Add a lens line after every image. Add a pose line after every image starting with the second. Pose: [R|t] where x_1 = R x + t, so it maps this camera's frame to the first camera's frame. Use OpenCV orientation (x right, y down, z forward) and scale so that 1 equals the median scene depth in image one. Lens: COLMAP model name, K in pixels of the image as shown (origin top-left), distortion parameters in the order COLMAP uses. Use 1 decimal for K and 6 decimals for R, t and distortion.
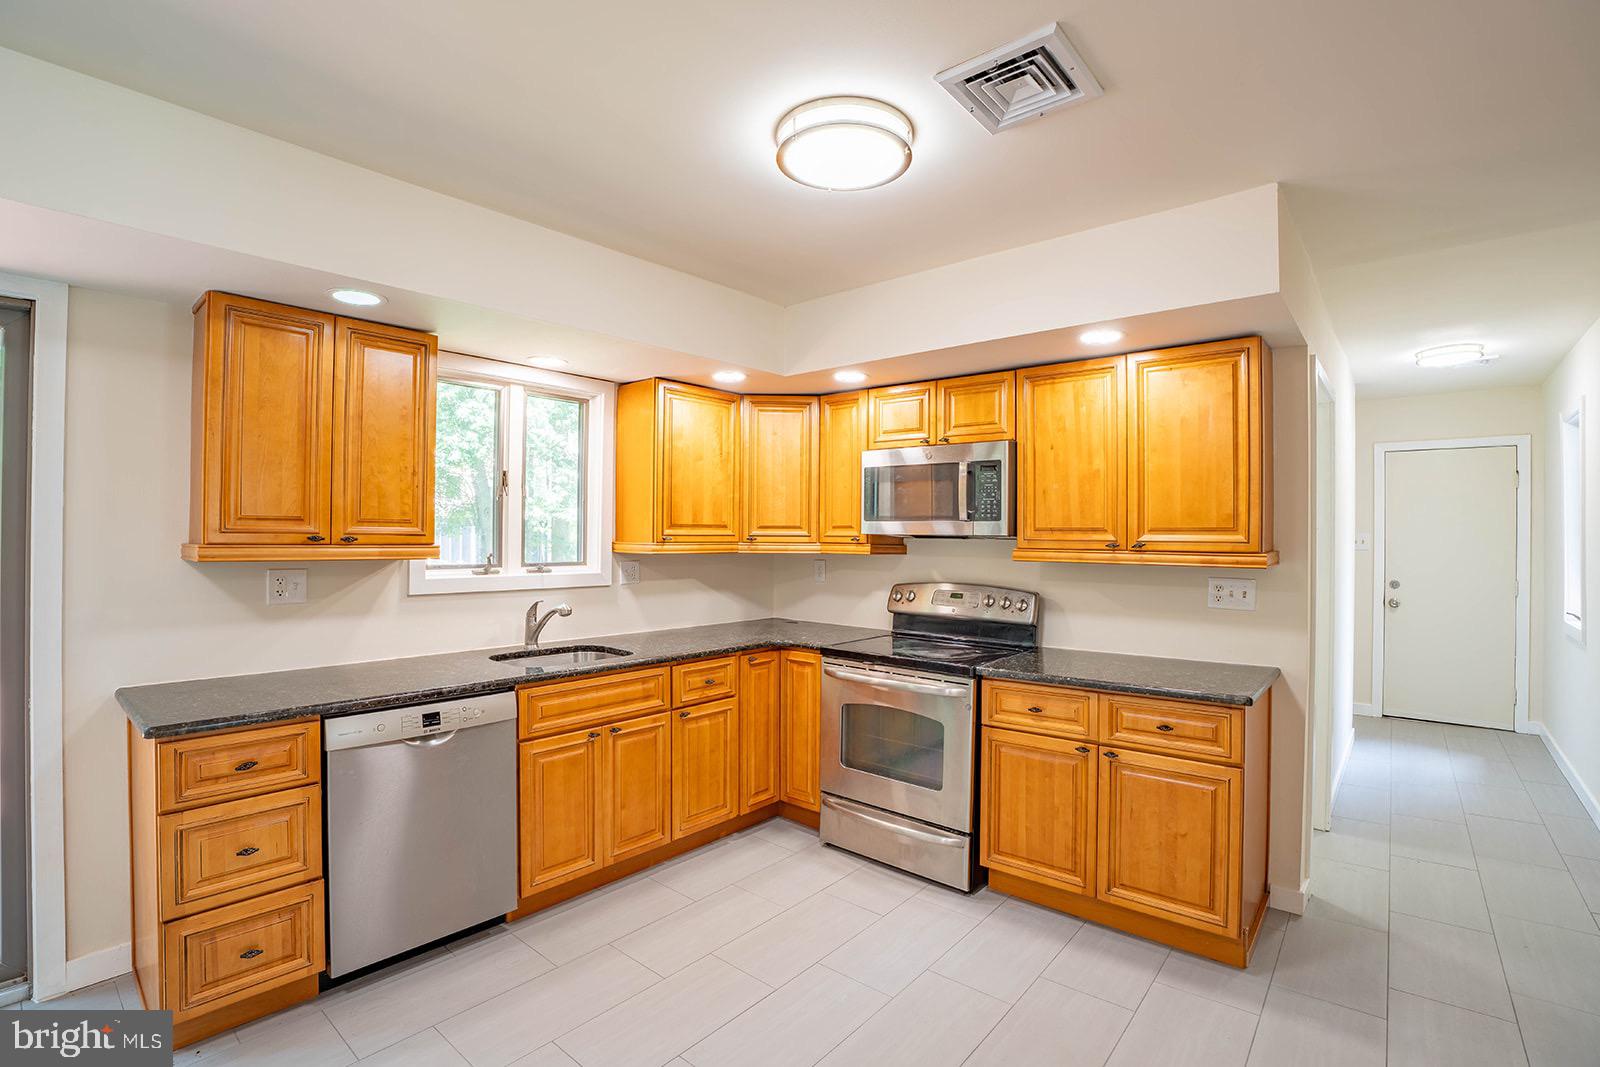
lens RADIAL K [[738.4, 0, 798.7], [0, 738.4, 534.2], [0, 0, 1]] dist [-0.083018, 0.029559]
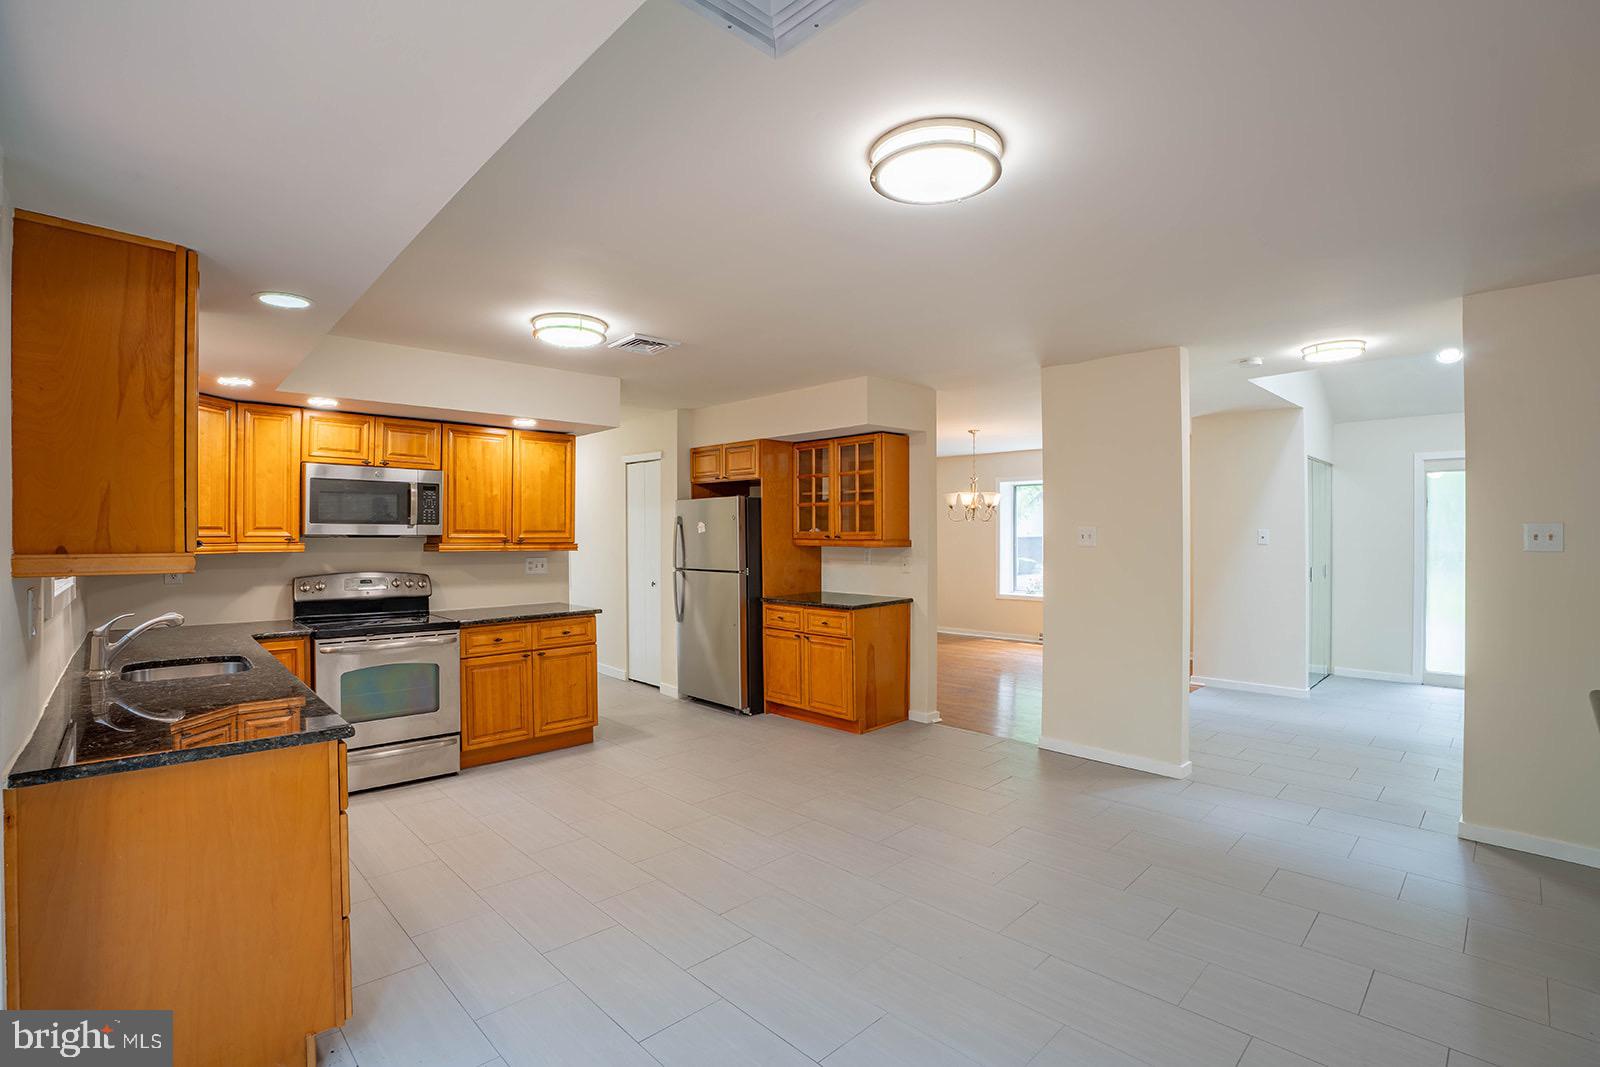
lens RADIAL K [[738.4, 0, 798.7], [0, 738.4, 534.2], [0, 0, 1]] dist [-0.083018, 0.029559]
pose [[0.104282, -0.005988, 0.994530, -1.151516], [-0.001266, 0.999980, 0.006153, -0.010180], [-0.994547, -0.001901, 0.104272, 0.136036]]
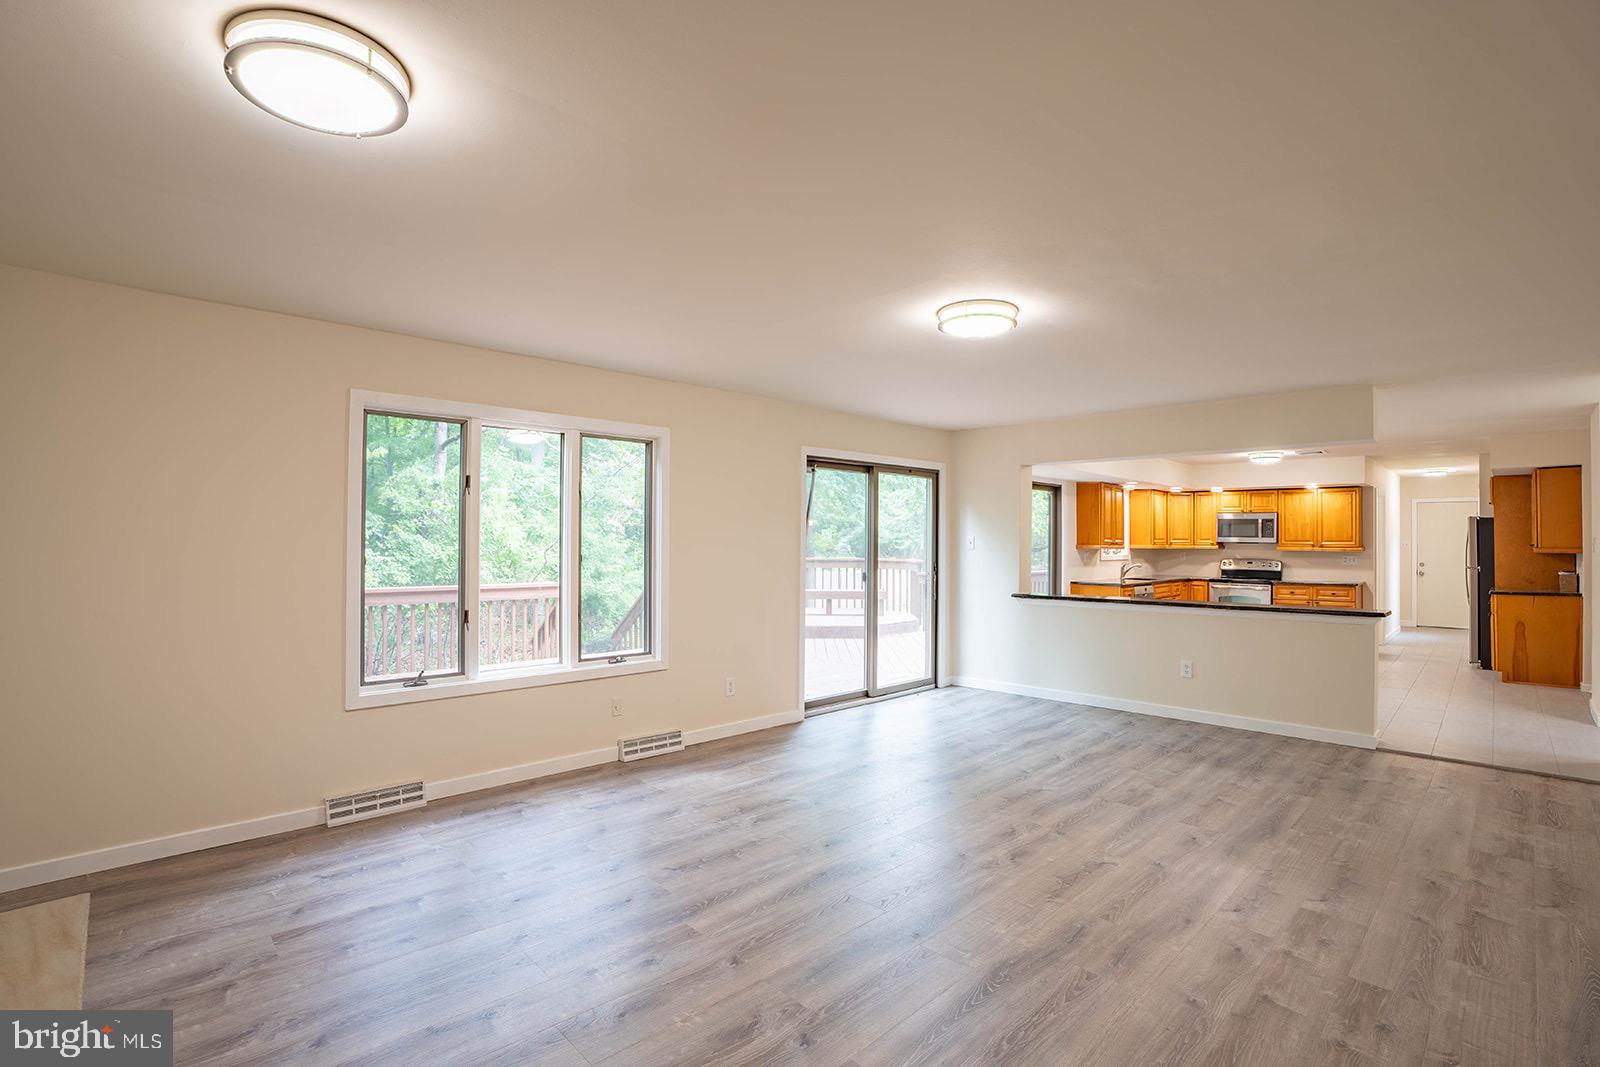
lens RADIAL K [[734.7, 0, 801.2], [0, 734.7, 535.9], [0, 0, 1]] dist [-0.073274, 0.021926]
pose [[0.996470, -0.001085, -0.083943, -1.589038], [0.000644, 0.999986, -0.005276, -0.012055], [0.083948, 0.005203, 0.996457, -2.383618]]
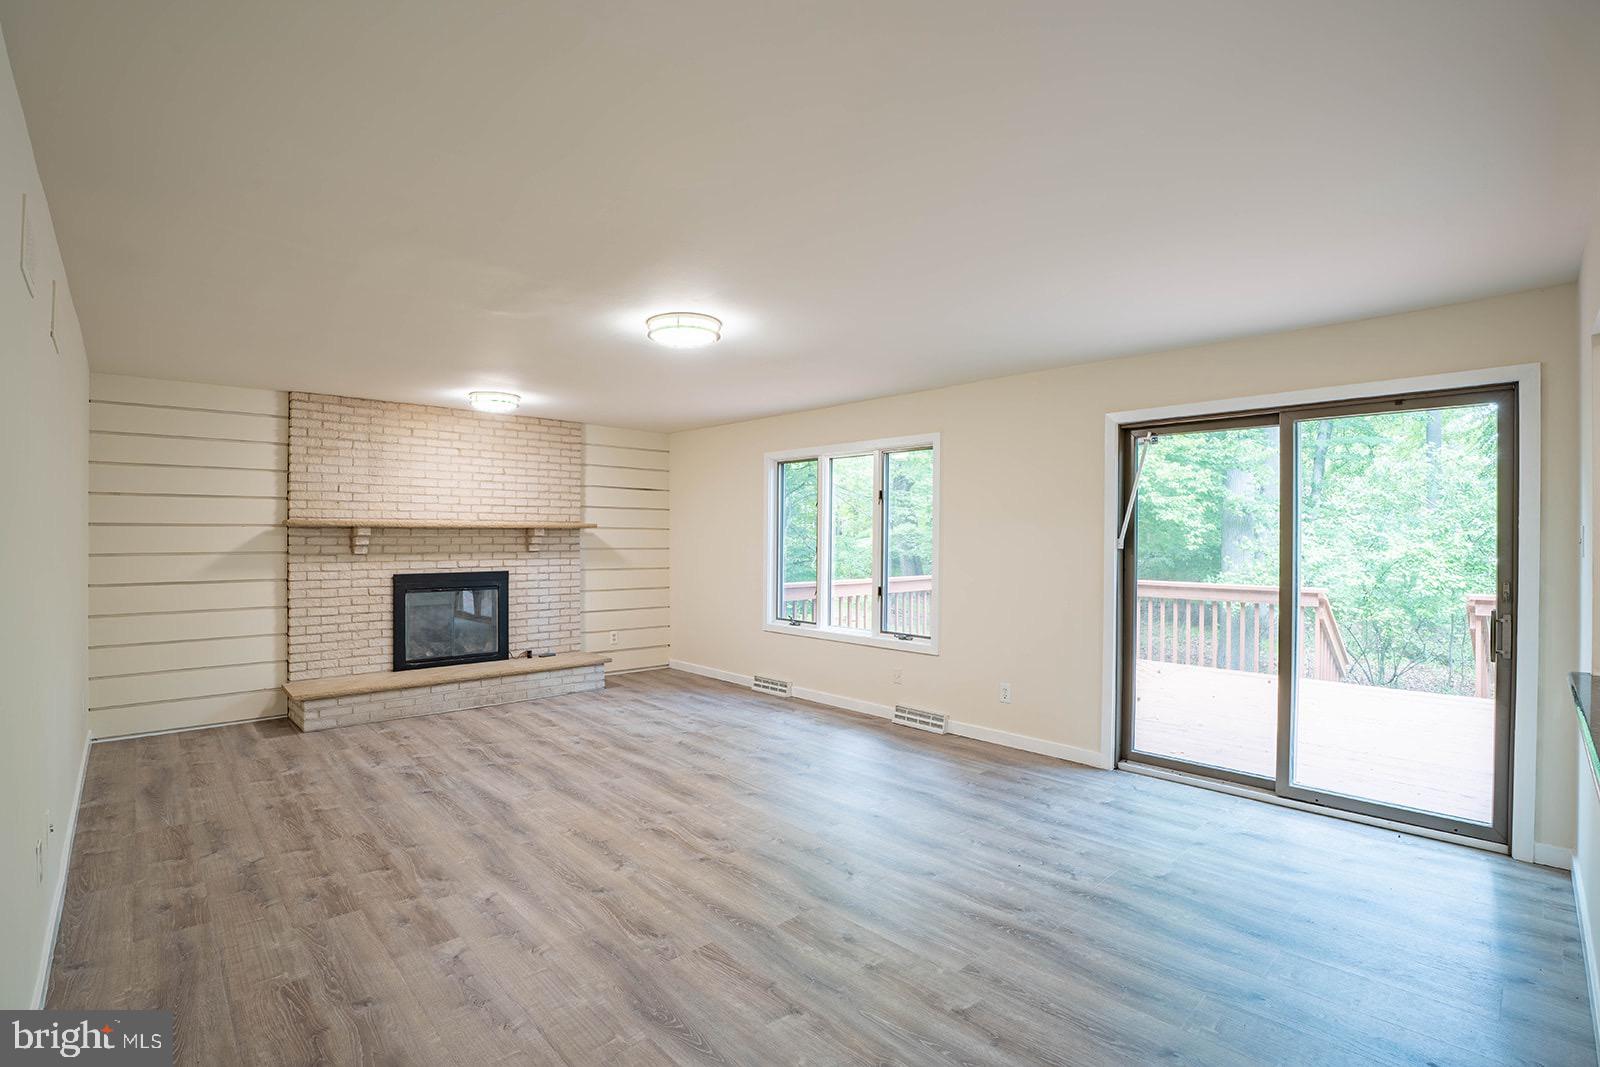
lens RADIAL K [[738.4, 0, 798.7], [0, 738.4, 534.2], [0, 0, 1]] dist [-0.083018, 0.029559]
pose [[-0.097232, -0.006573, -0.995240, -0.208553], [0.001041, 0.999977, -0.006706, -0.004566], [0.995261, -0.001688, -0.097223, -0.924836]]
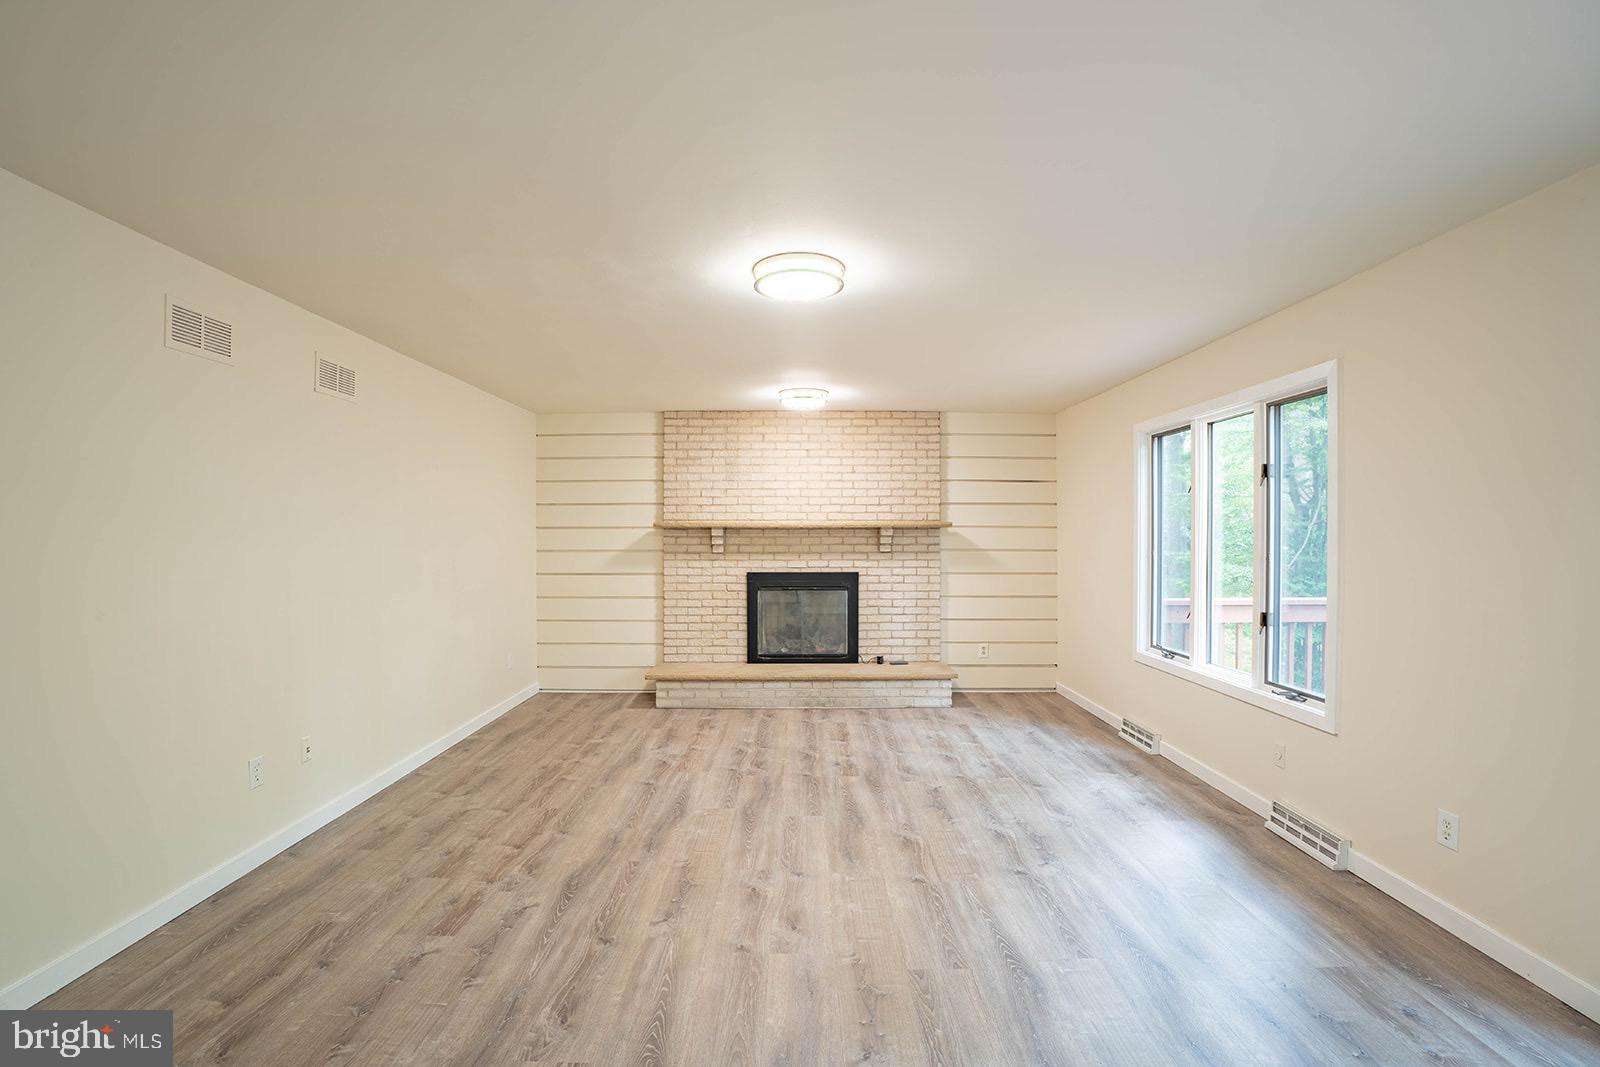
lens RADIAL K [[738.4, 0, 798.7], [0, 738.4, 534.2], [0, 0, 1]] dist [-0.083018, 0.029559]
pose [[-0.754114, -0.004226, -0.656730, -0.766059], [0.000550, 0.999975, -0.007066, -0.004584], [0.656744, -0.005690, -0.754092, -0.496607]]
